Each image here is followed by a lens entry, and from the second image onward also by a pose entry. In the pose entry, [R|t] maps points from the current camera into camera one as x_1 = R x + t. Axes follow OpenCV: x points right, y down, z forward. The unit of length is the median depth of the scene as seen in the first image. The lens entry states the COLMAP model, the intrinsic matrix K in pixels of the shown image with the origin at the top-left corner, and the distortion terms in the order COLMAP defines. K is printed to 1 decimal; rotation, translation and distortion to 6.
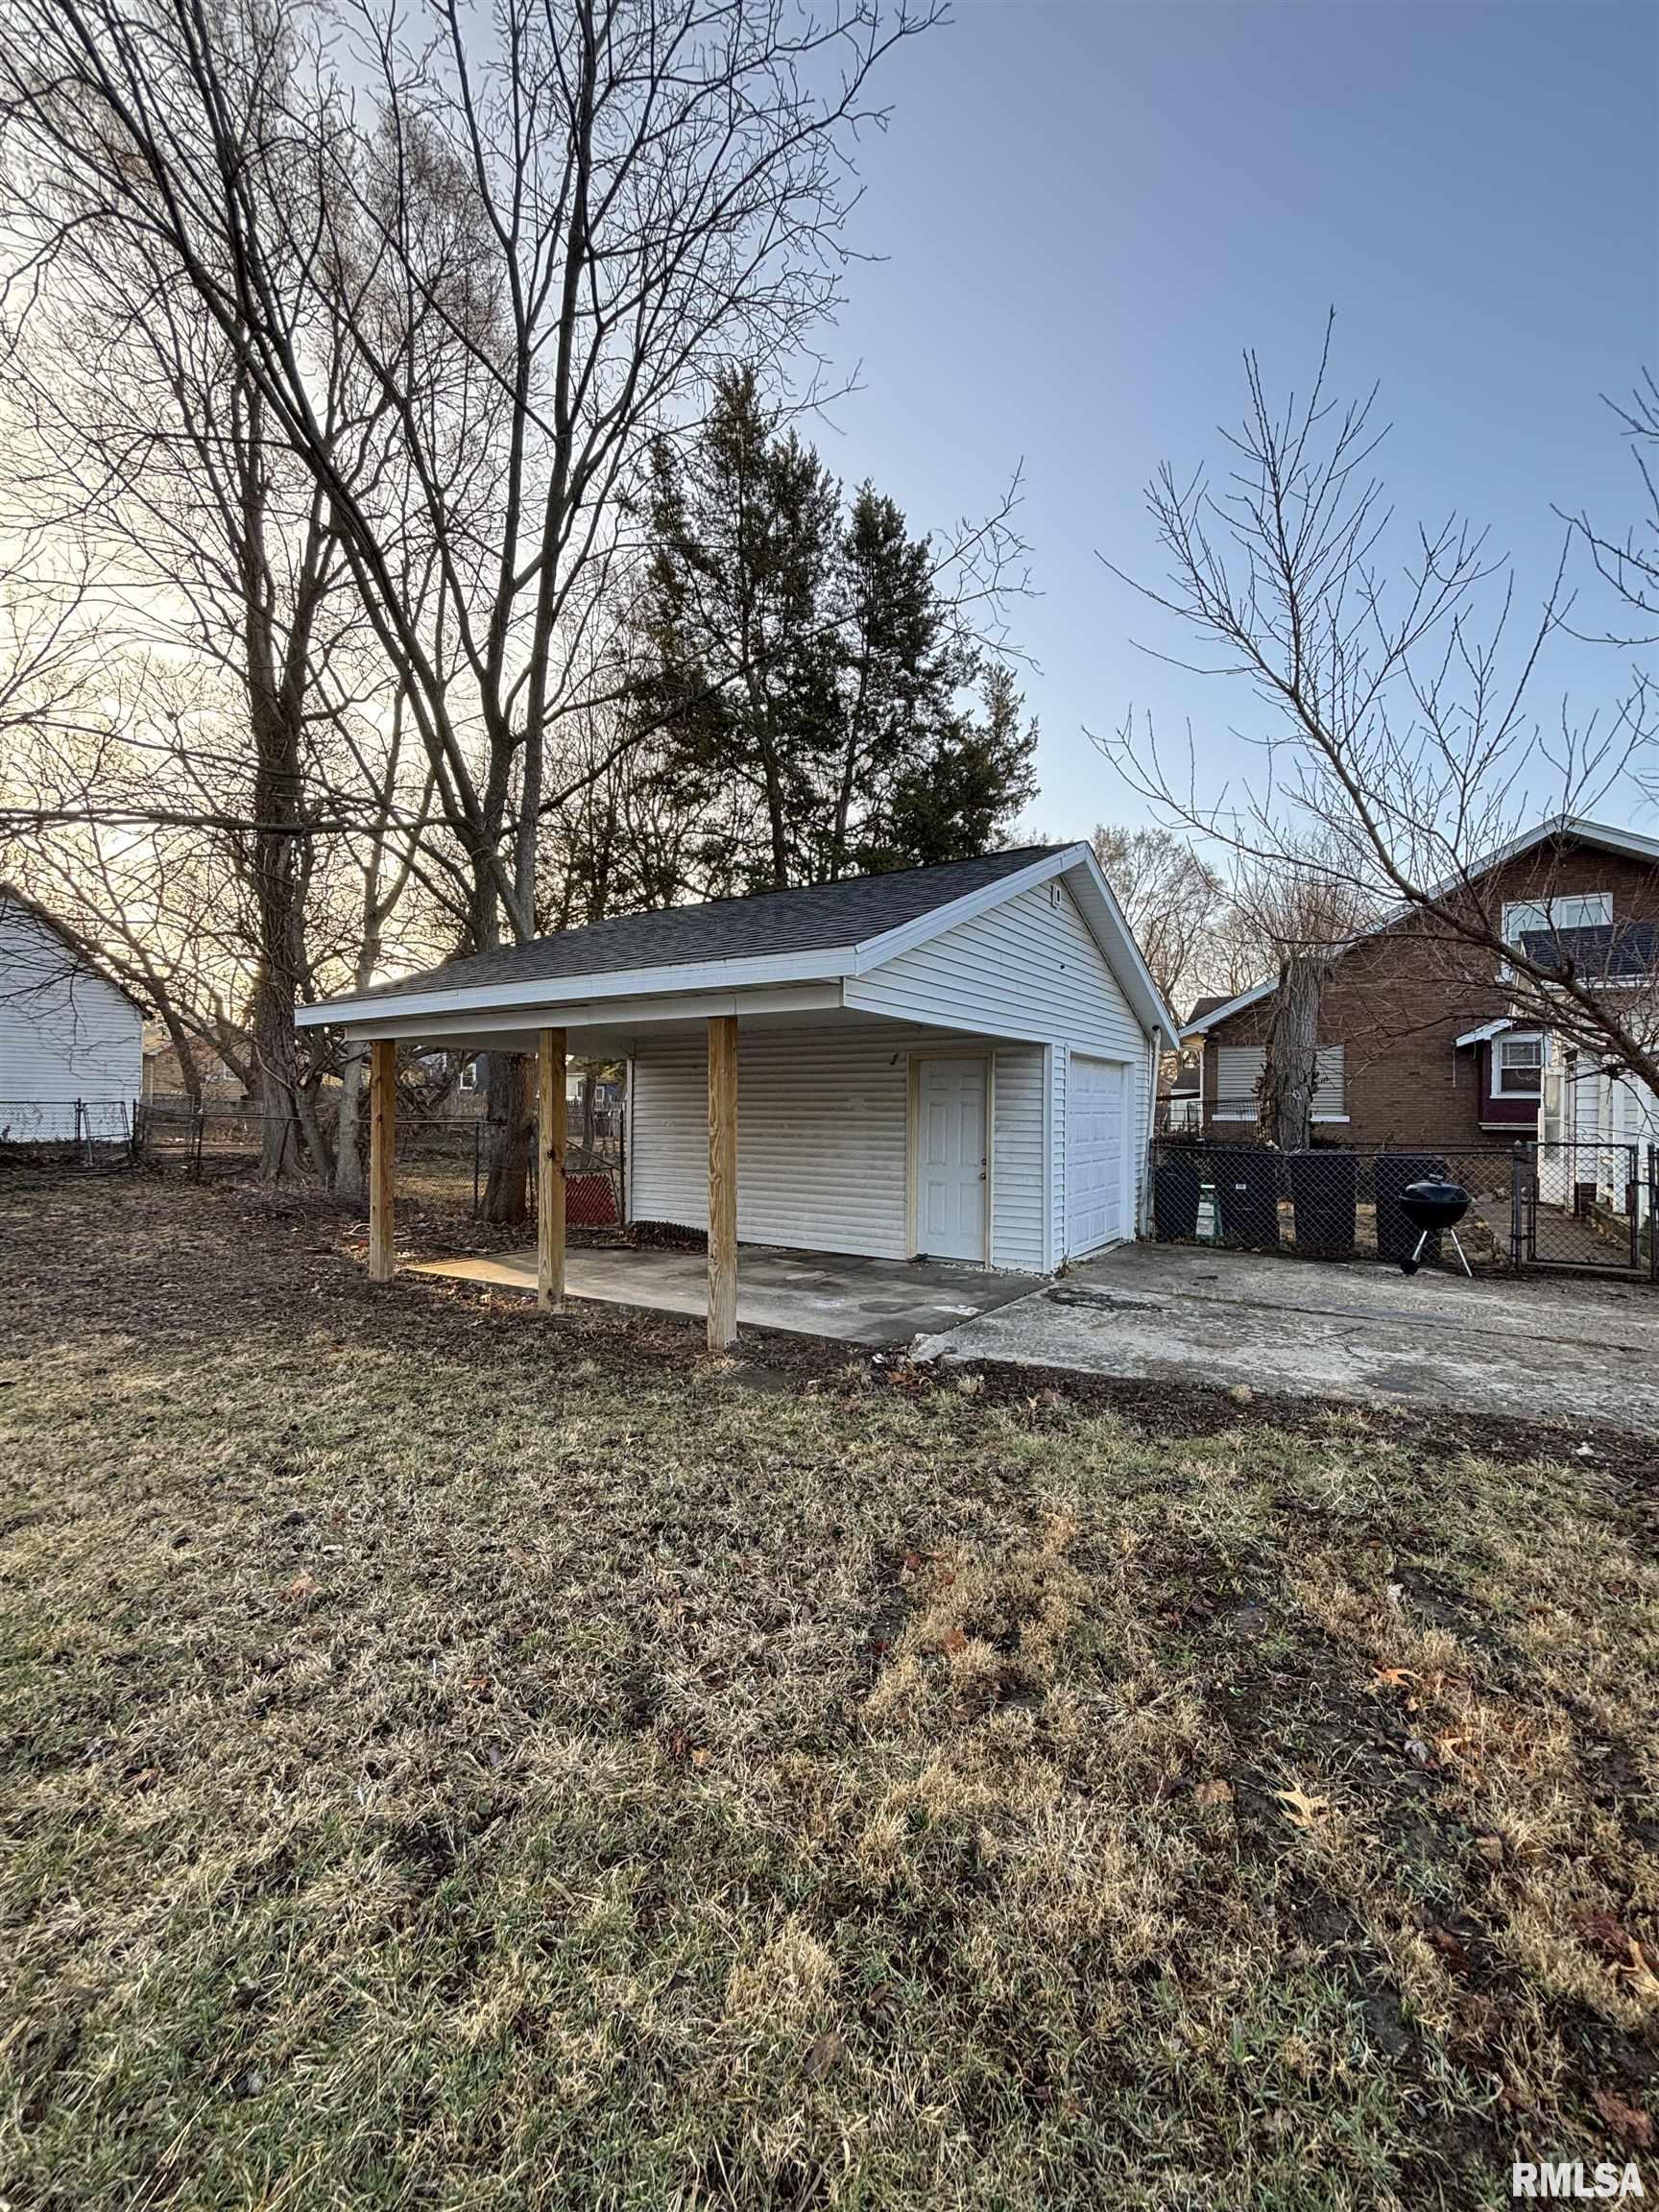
lens RADIAL K [[887.5, 0, 831.7], [0, 887.5, 1109.2], [0, 0, 1]] dist [-0.000323, -0.000326]
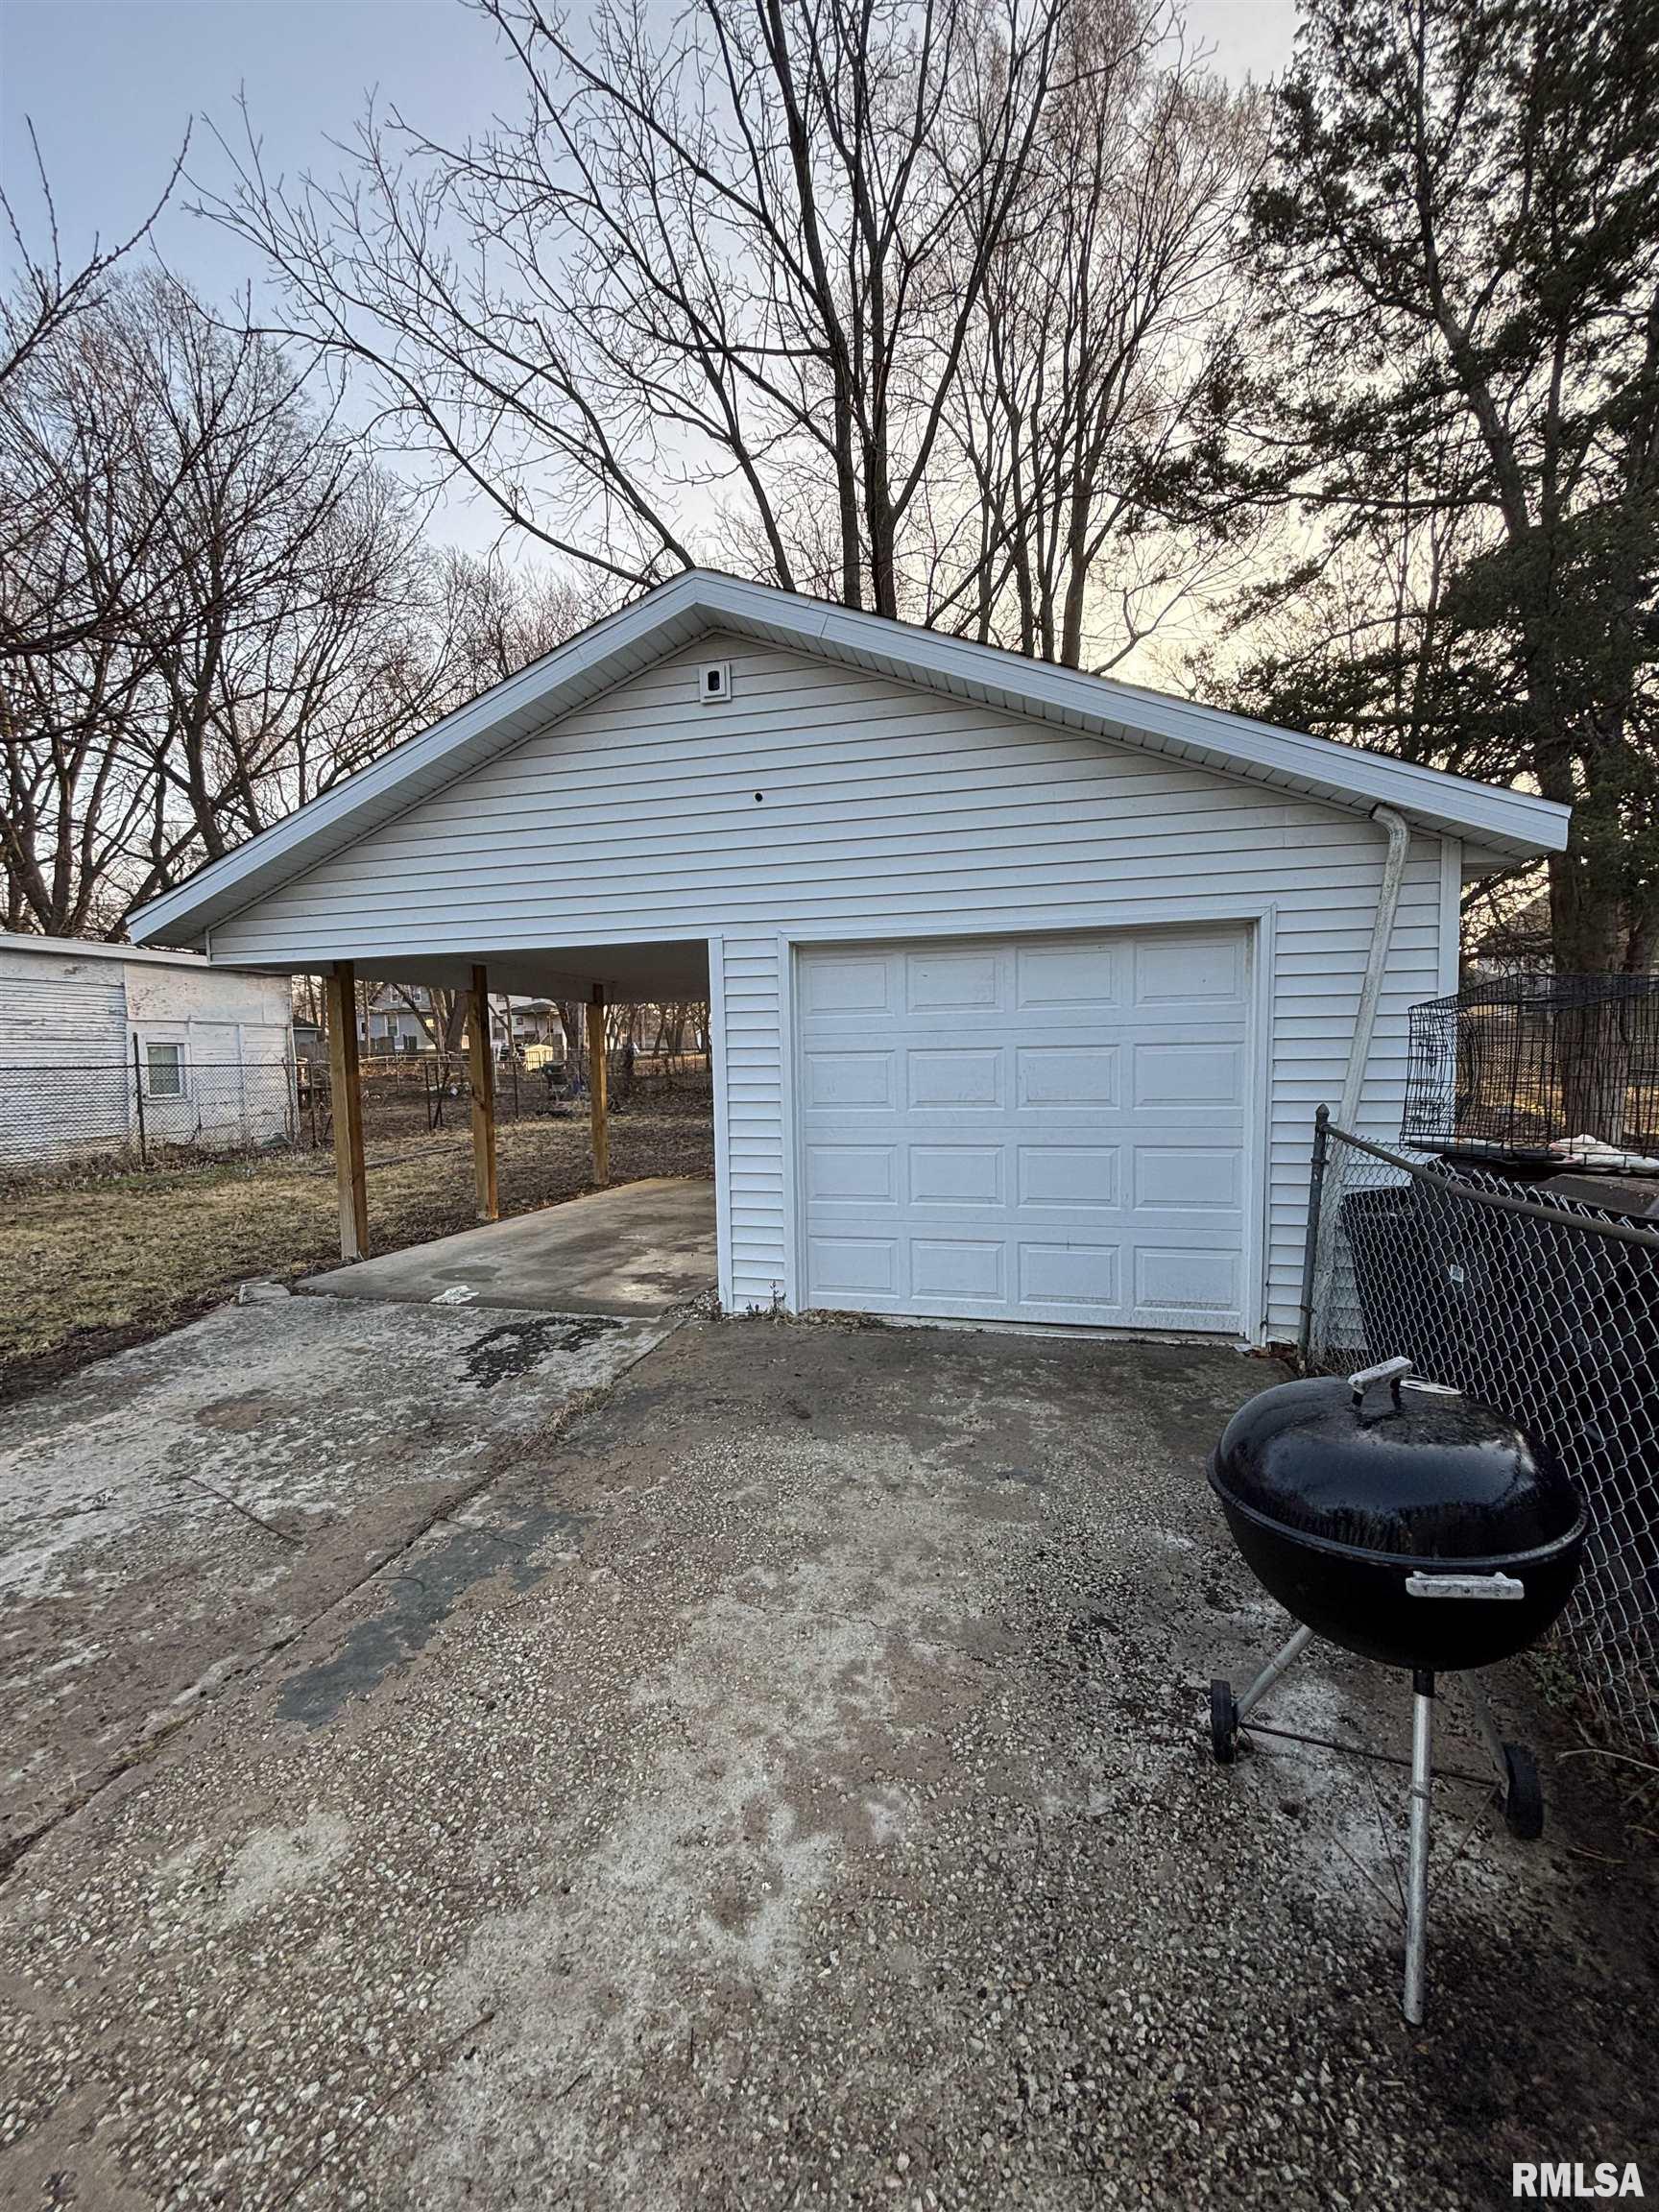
lens RADIAL K [[887.5, 0, 839.4], [0, 887.5, 1110.7], [0, 0, 1]] dist [-0.000323, -0.000326]
pose [[0.334558, 0.048369, -0.941133, 0.651685], [0.023296, 0.997952, 0.059571, 0.006832], [0.942087, -0.041854, 0.332746, 0.665153]]
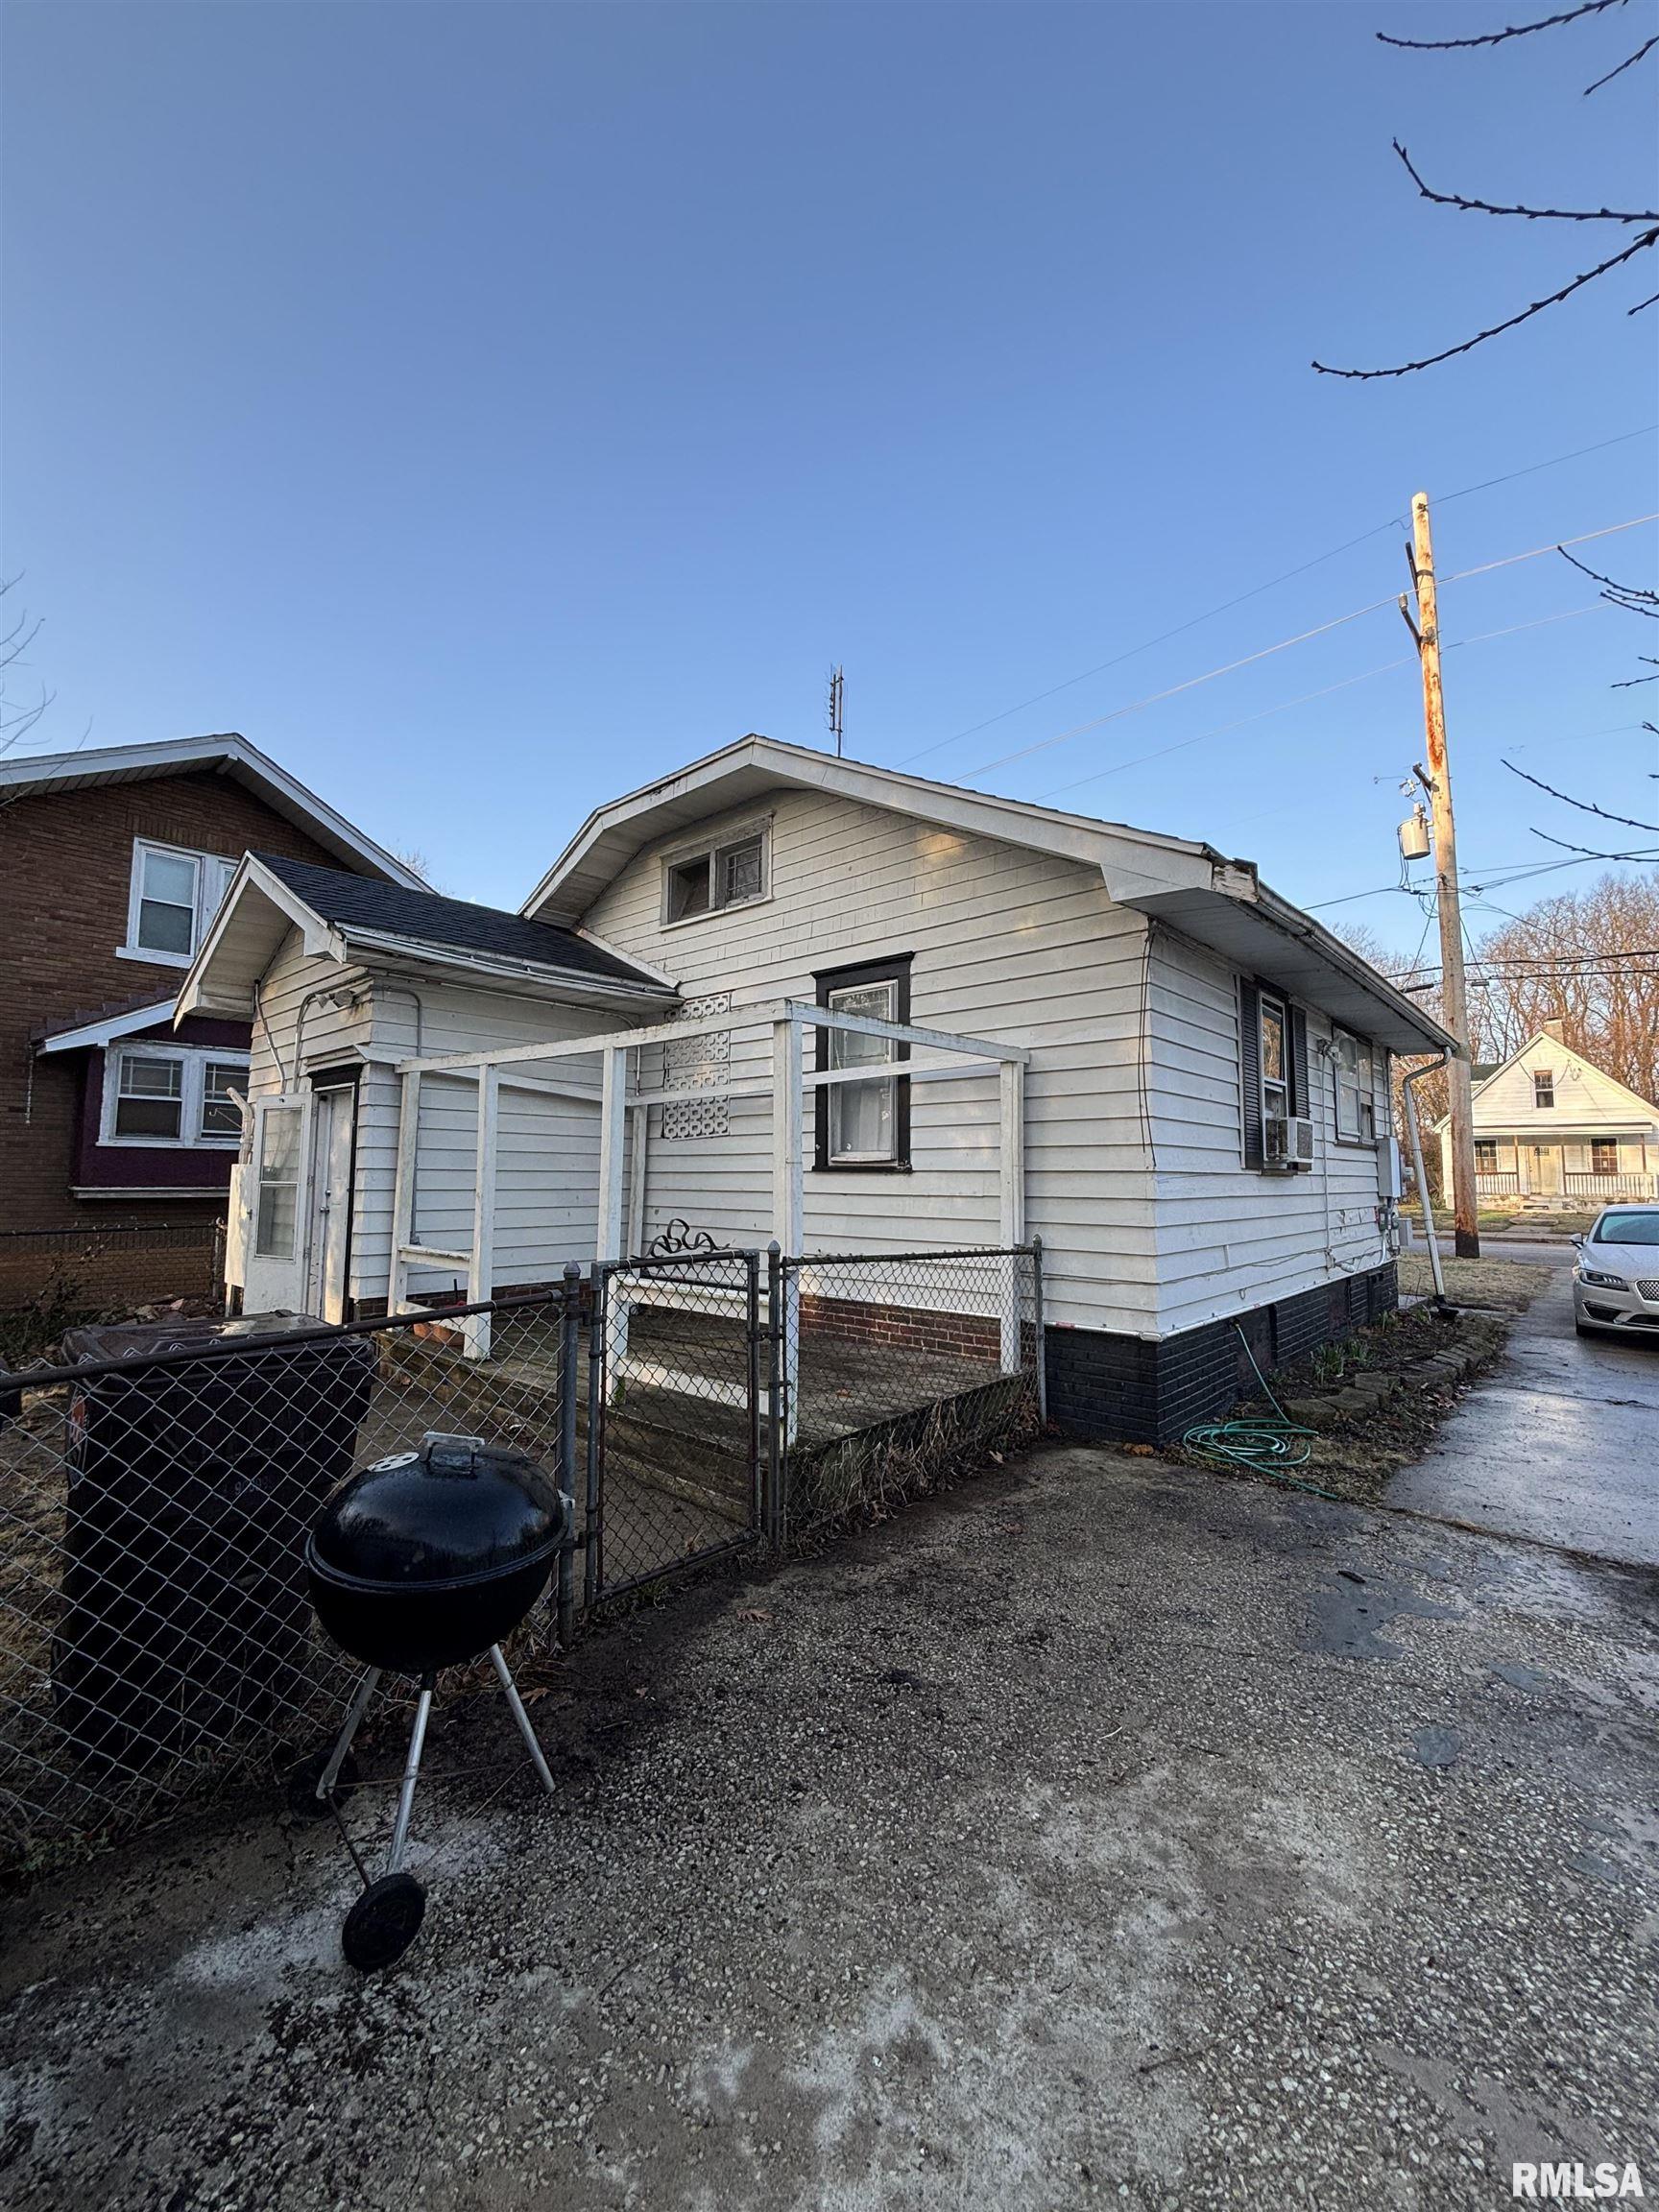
lens RADIAL K [[887.5, 0, 827.0], [0, 887.5, 1105.1], [0, 0, 1]] dist [-0.000323, -0.000326]
pose [[0.144422, 0.075242, 0.986651, 0.355811], [-0.010389, 0.997165, -0.074523, -0.000136], [-0.989462, 0.000512, 0.144794, 0.684709]]
